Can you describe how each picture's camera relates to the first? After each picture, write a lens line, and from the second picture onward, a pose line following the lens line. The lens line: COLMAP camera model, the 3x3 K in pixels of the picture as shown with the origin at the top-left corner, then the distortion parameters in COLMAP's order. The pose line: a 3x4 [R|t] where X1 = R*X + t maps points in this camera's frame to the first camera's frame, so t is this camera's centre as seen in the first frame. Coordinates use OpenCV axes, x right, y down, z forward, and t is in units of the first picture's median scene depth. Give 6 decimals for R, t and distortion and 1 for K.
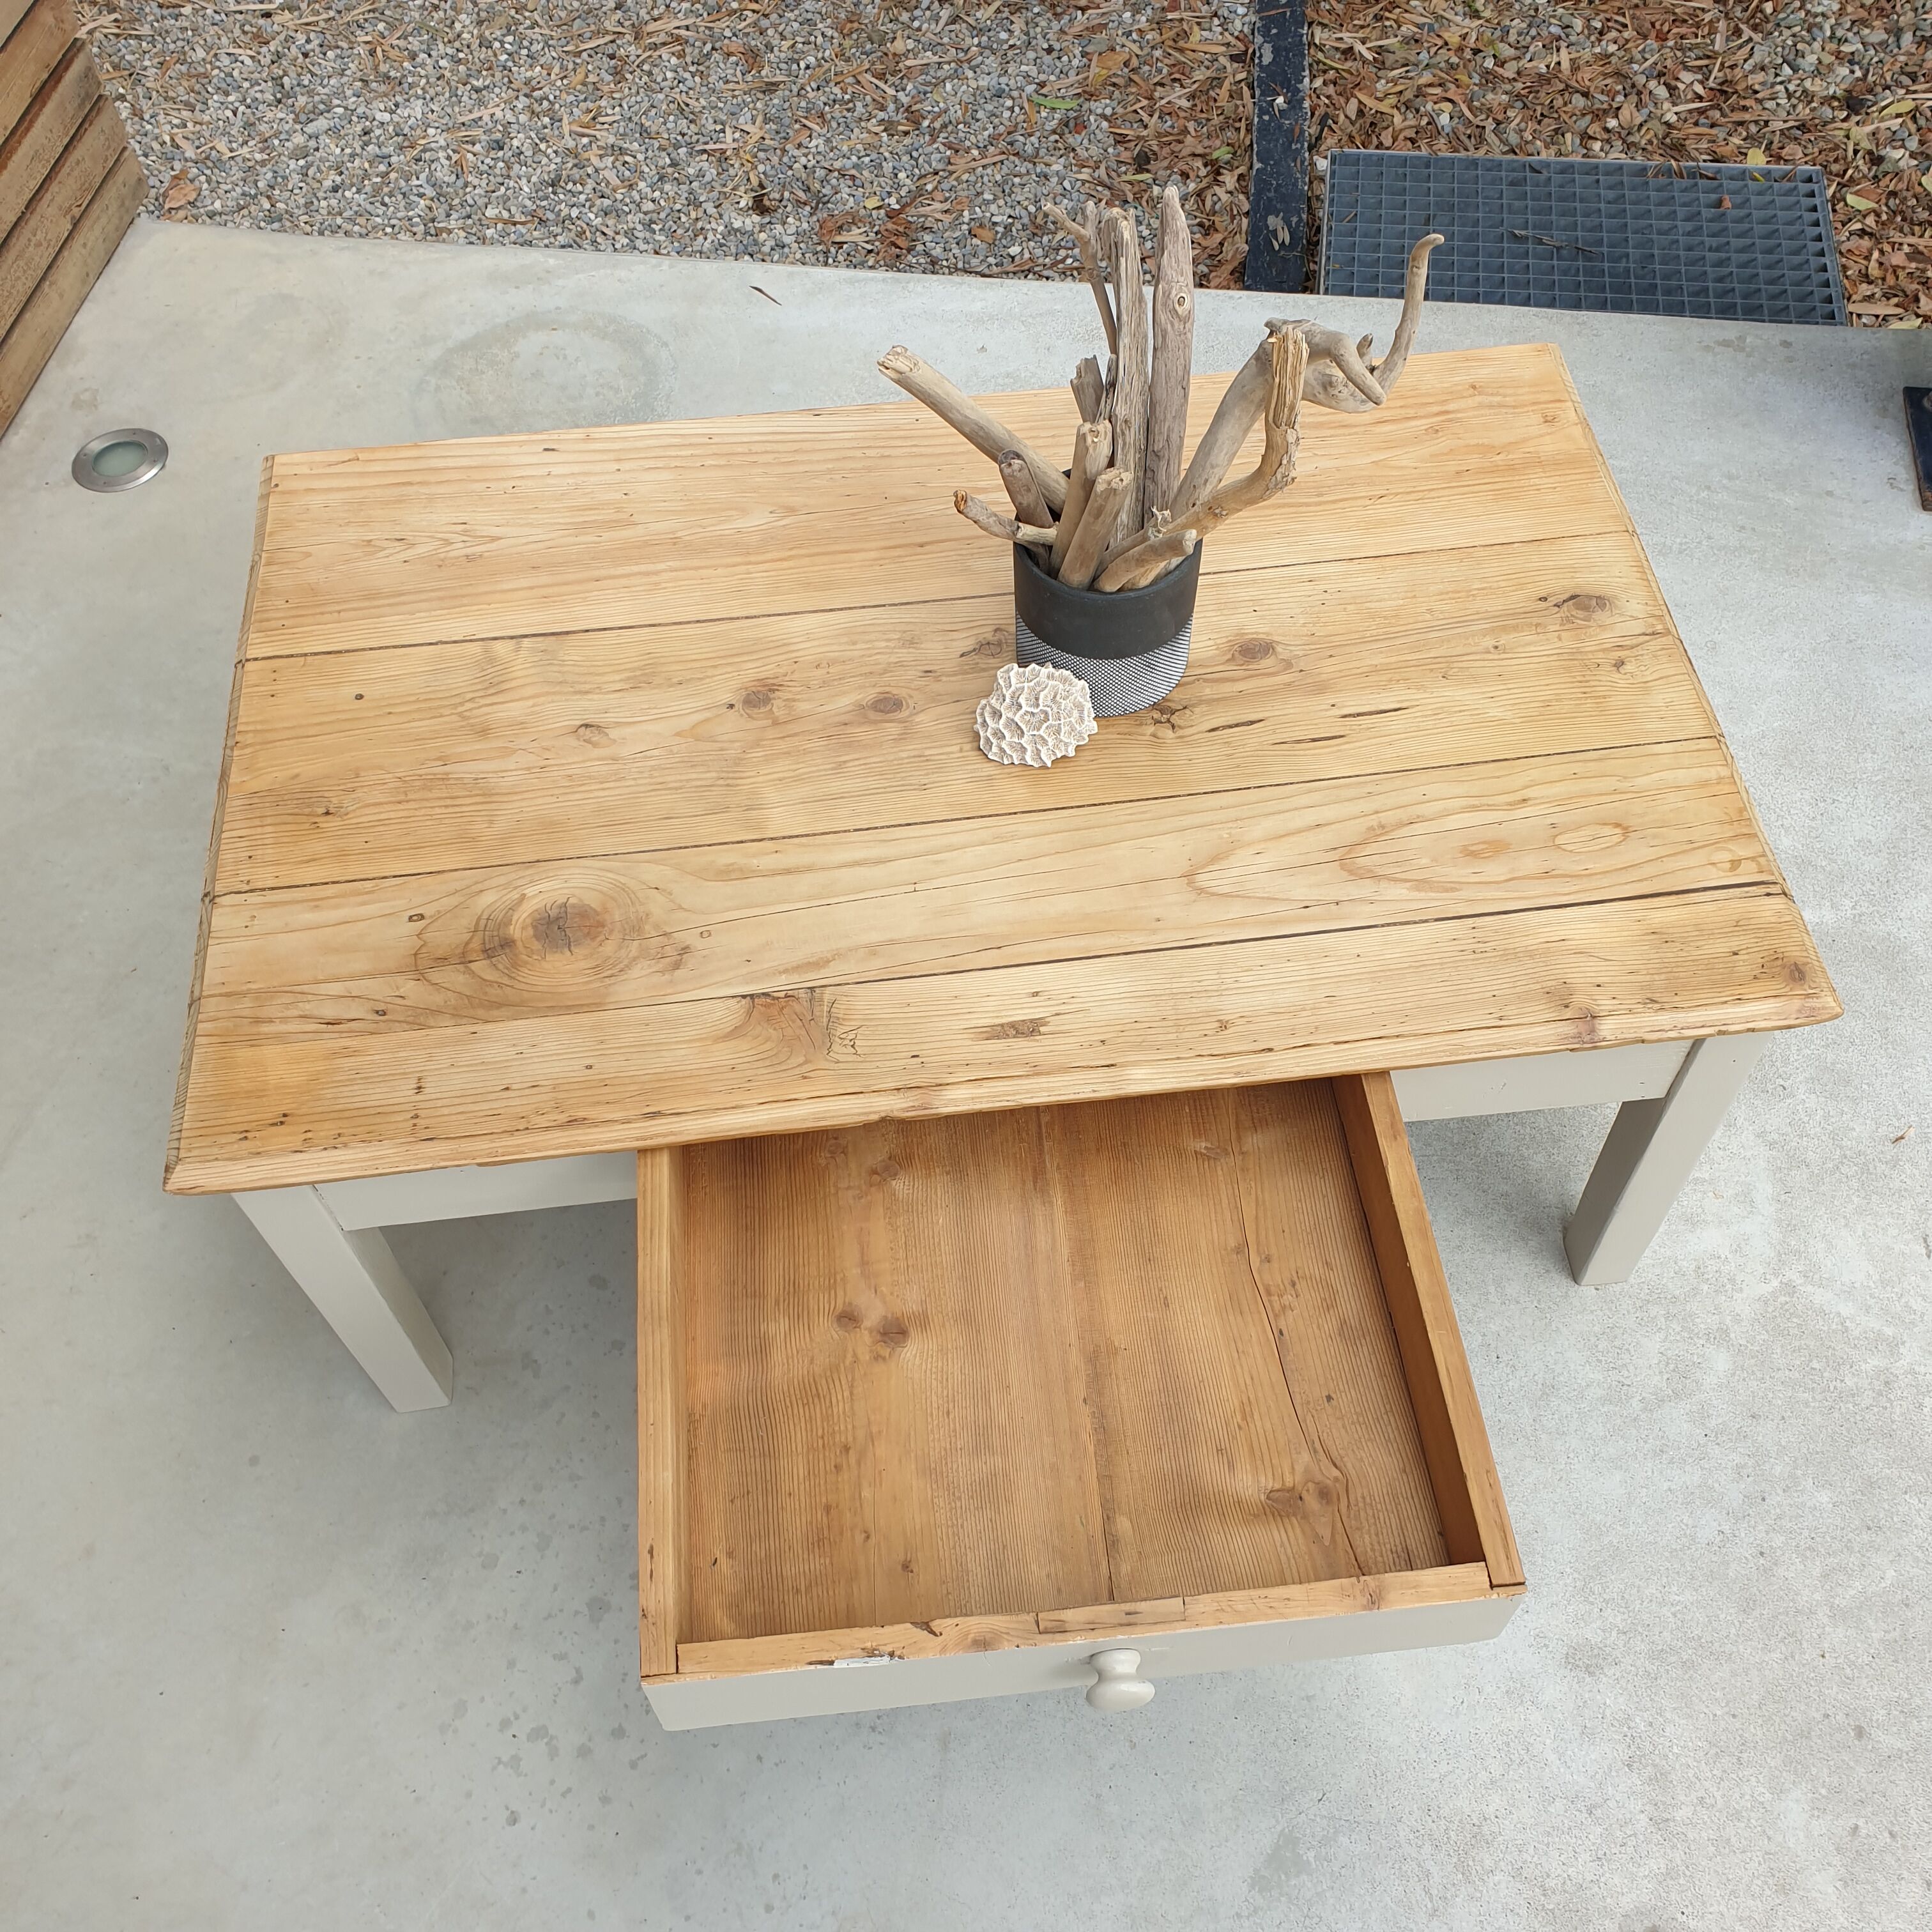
lens RADIAL K [[2011.3, 0, 969.2], [0, 2011.3, 969.1], [0, 0, 1]] dist [0.170737, -0.623096]
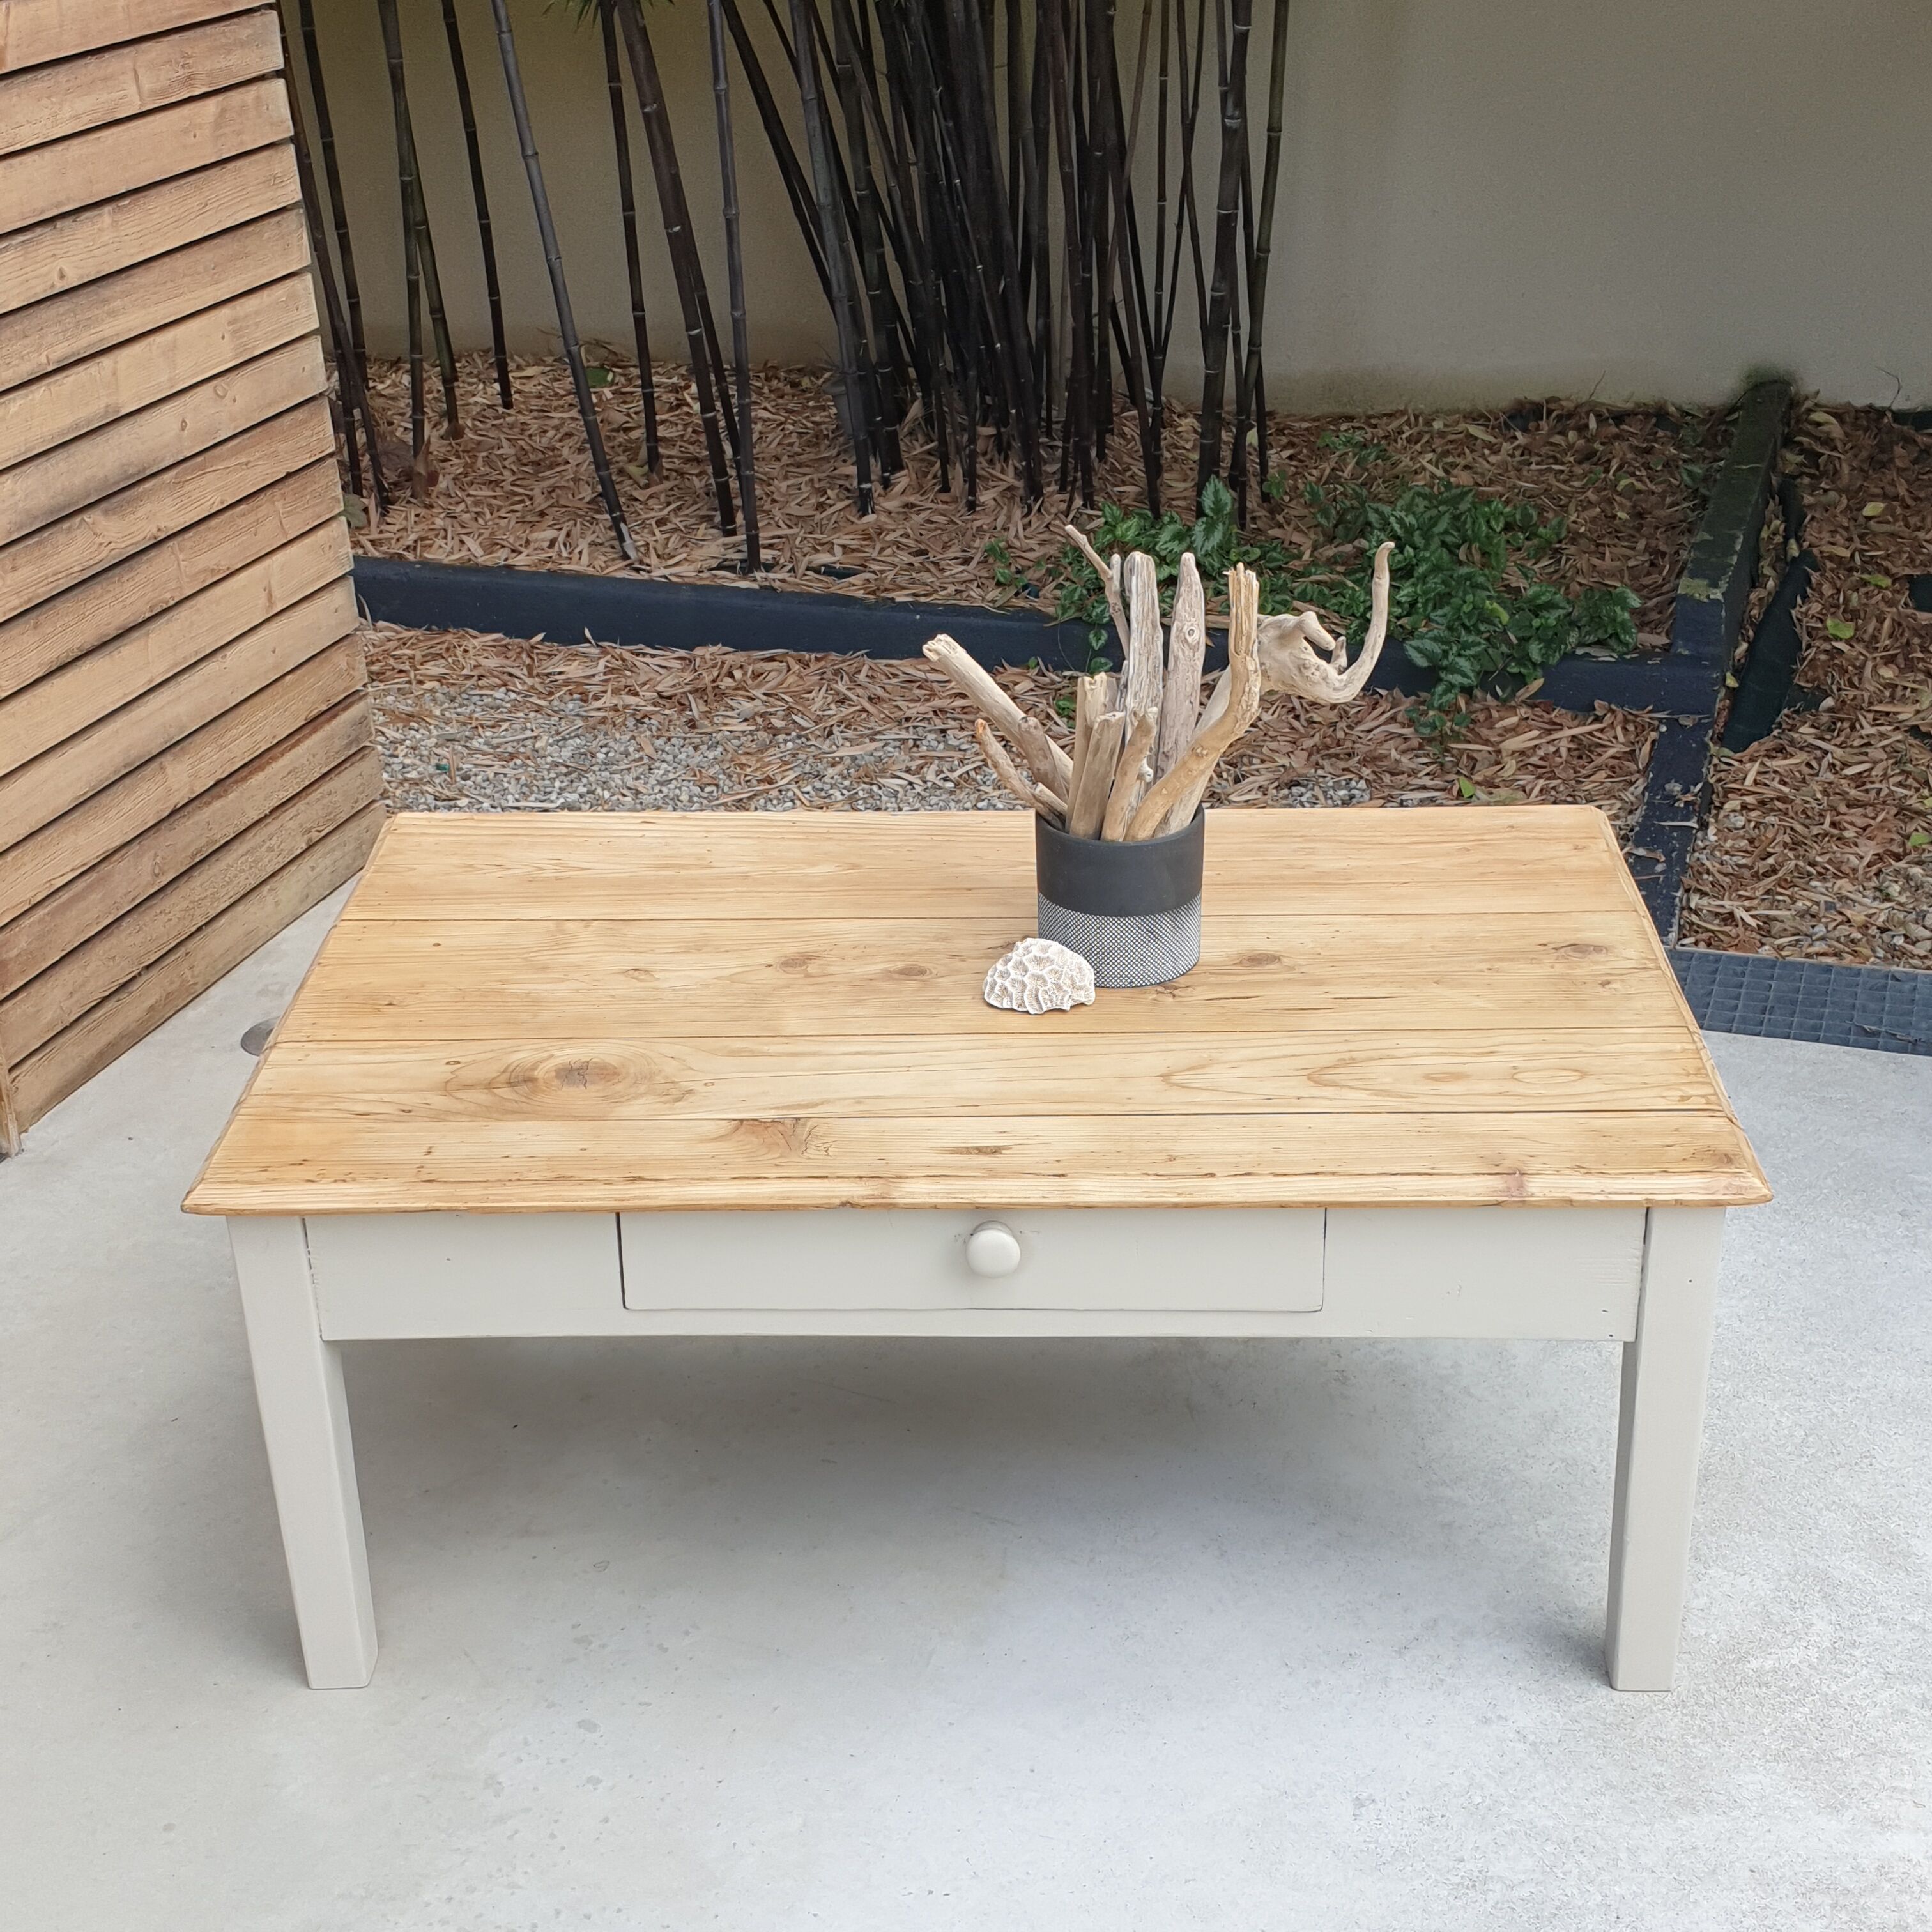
lens RADIAL K [[2995.5, 0, 966.0], [0, 2995.5, 966.0], [0, 0, 1]] dist [0.257778, -0.970186]
pose [[0.990918, 0.062841, -0.118884, 0.188783], [-0.113599, 0.864279, -0.490017, 0.687681], [0.071956, 0.499072, 0.863568, -0.402673]]
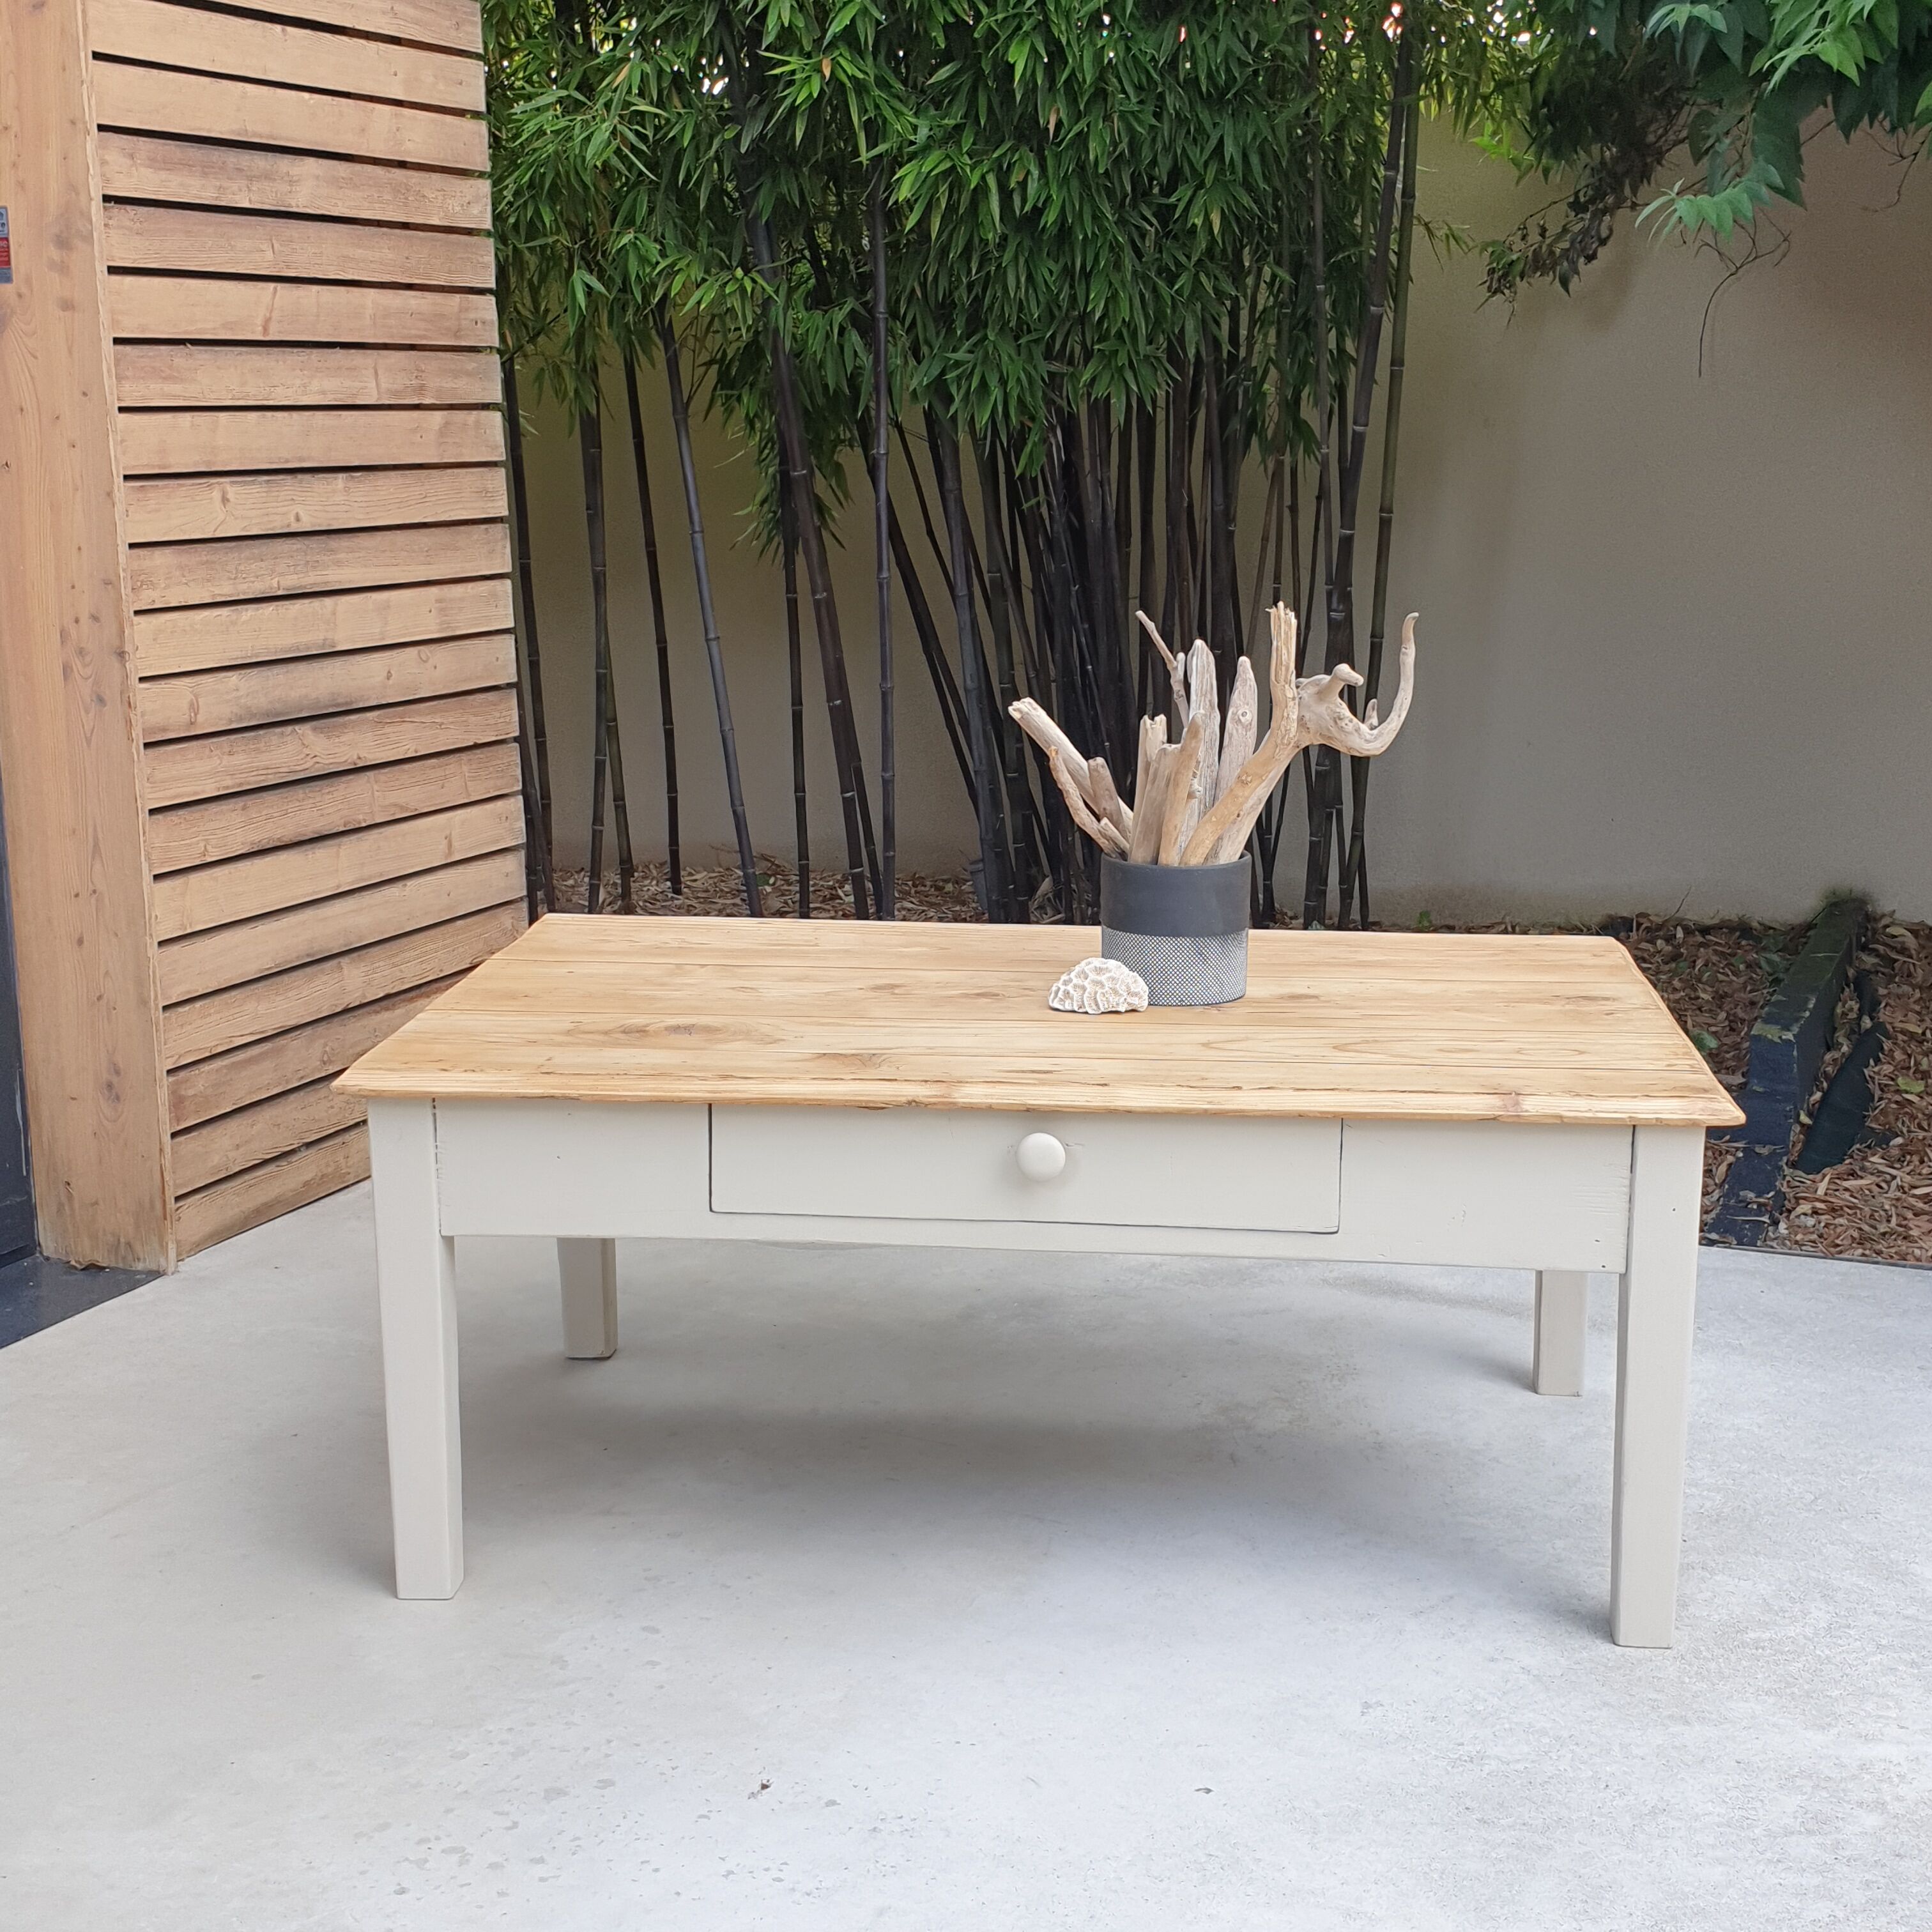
lens RADIAL K [[2942.4, 0, 973.7], [0, 2942.4, 959.5], [0, 0, 1]] dist [0.305187, -1.219470]
pose [[0.981098, 0.068075, -0.181144, 0.286117], [-0.174580, 0.715188, -0.676778, 1.114624], [0.083480, 0.695609, 0.713554, -0.287843]]
